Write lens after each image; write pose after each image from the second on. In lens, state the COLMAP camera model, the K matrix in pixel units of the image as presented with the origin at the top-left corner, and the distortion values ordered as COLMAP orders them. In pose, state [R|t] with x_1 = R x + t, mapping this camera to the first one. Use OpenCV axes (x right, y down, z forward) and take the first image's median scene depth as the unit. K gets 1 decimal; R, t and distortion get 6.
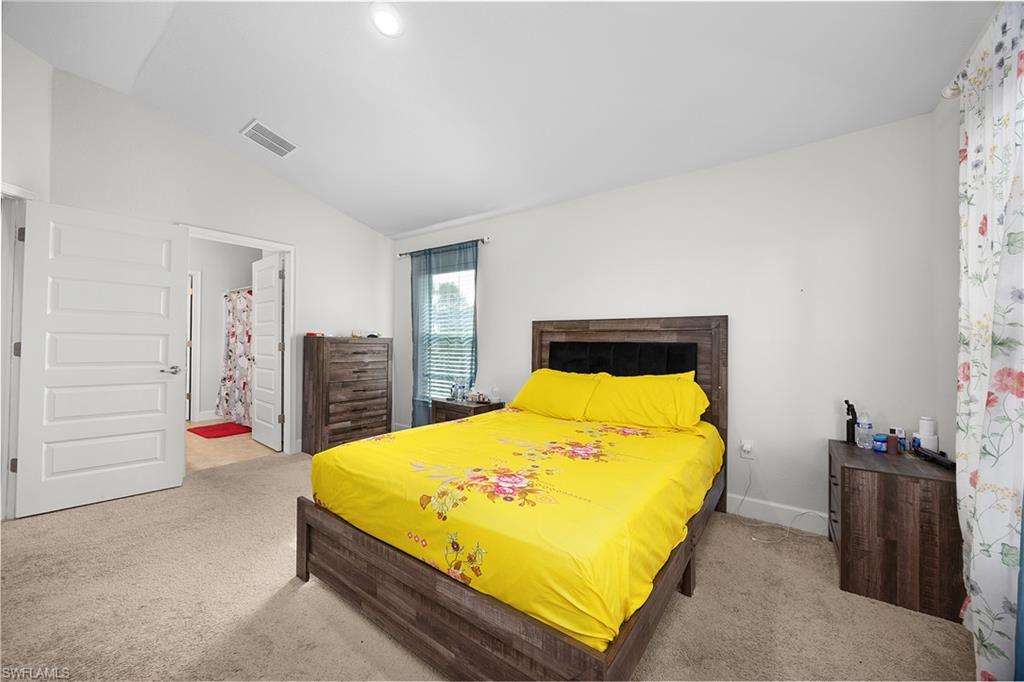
lens RADIAL K [[385.0, 0, 512.5], [0, 385.0, 340.0], [0, 0, 1]] dist [0.000918, 0.000099]
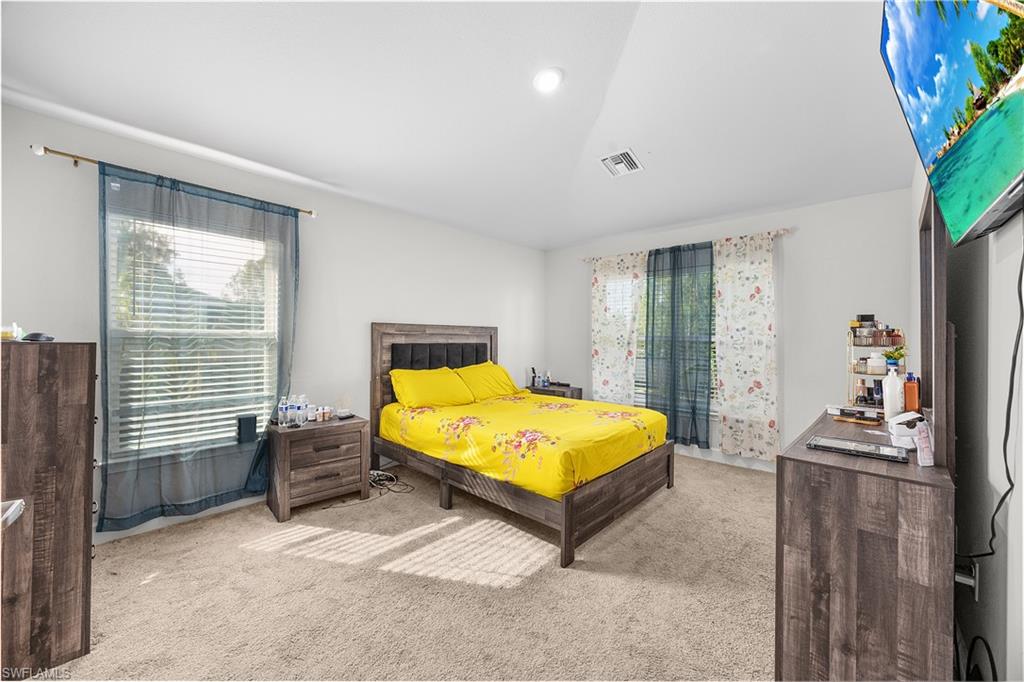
lens RADIAL K [[385.0, 0, 512.4], [0, 385.0, 338.0], [0, 0, 1]] dist [0.000918, 0.000099]
pose [[0.105399, -0.004387, 0.994420, -0.890272], [-0.008551, 0.999949, 0.005318, -0.018633], [-0.994393, -0.009064, 0.105356, 0.565393]]
